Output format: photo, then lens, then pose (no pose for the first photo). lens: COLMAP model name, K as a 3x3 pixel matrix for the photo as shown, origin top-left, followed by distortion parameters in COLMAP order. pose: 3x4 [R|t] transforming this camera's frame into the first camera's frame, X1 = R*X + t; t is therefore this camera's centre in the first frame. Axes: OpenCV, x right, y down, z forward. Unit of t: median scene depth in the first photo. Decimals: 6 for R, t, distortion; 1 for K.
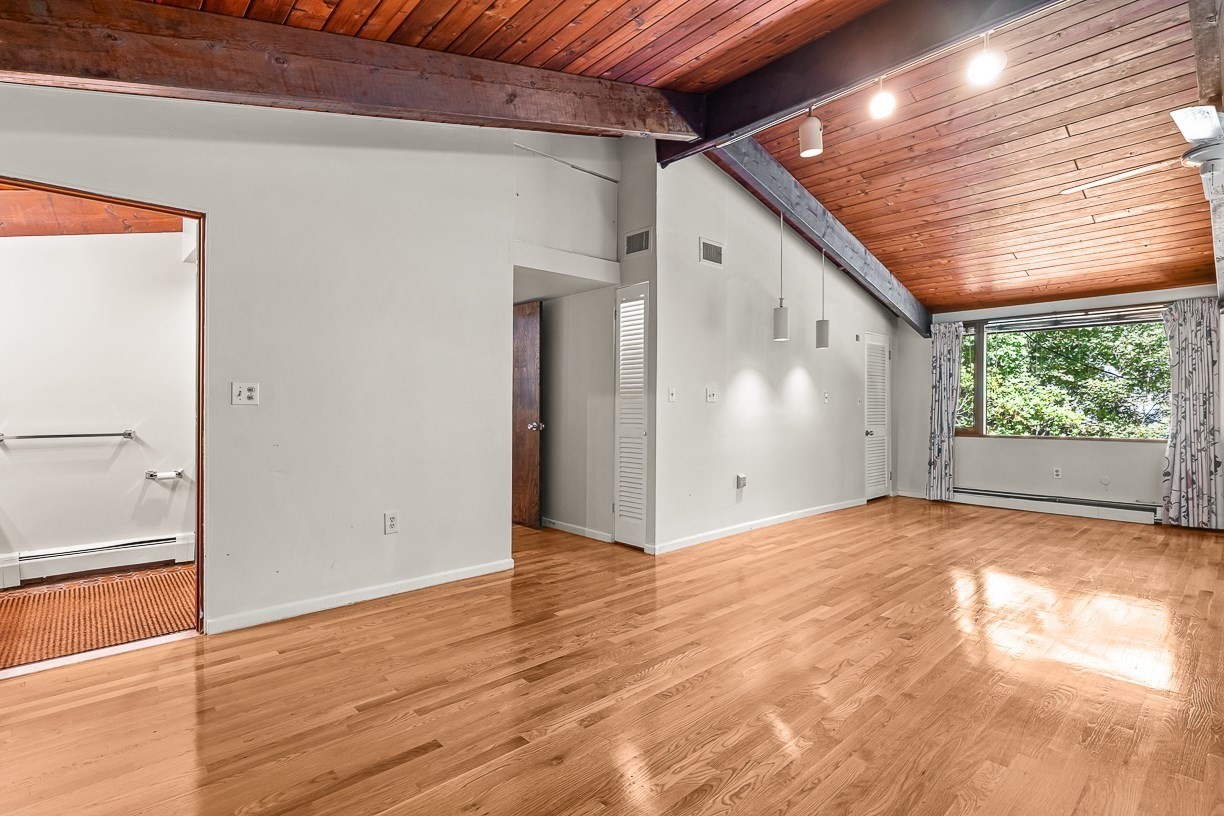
lens RADIAL K [[570.5, 0, 607.4], [0, 570.5, 406.6], [0, 0, 1]] dist [-0.004619, 0.002336]
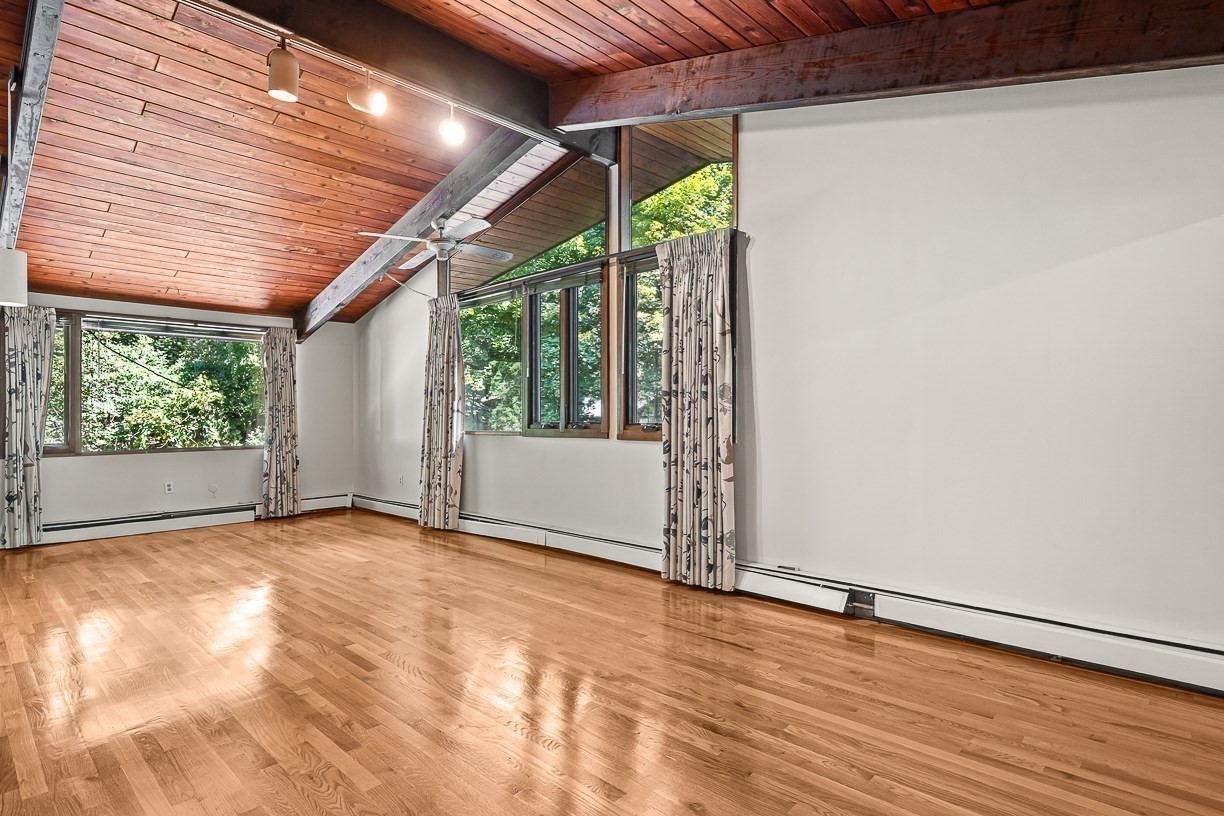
lens RADIAL K [[629.8, 0, 604.9], [0, 629.8, 411.9], [0, 0, 1]] dist [0.001492, 0.000345]
pose [[-0.050076, 0.005024, 0.998733, -0.325848], [0.006235, 0.999969, -0.004717, 0.000064], [-0.998726, 0.005991, -0.050105, 0.358391]]
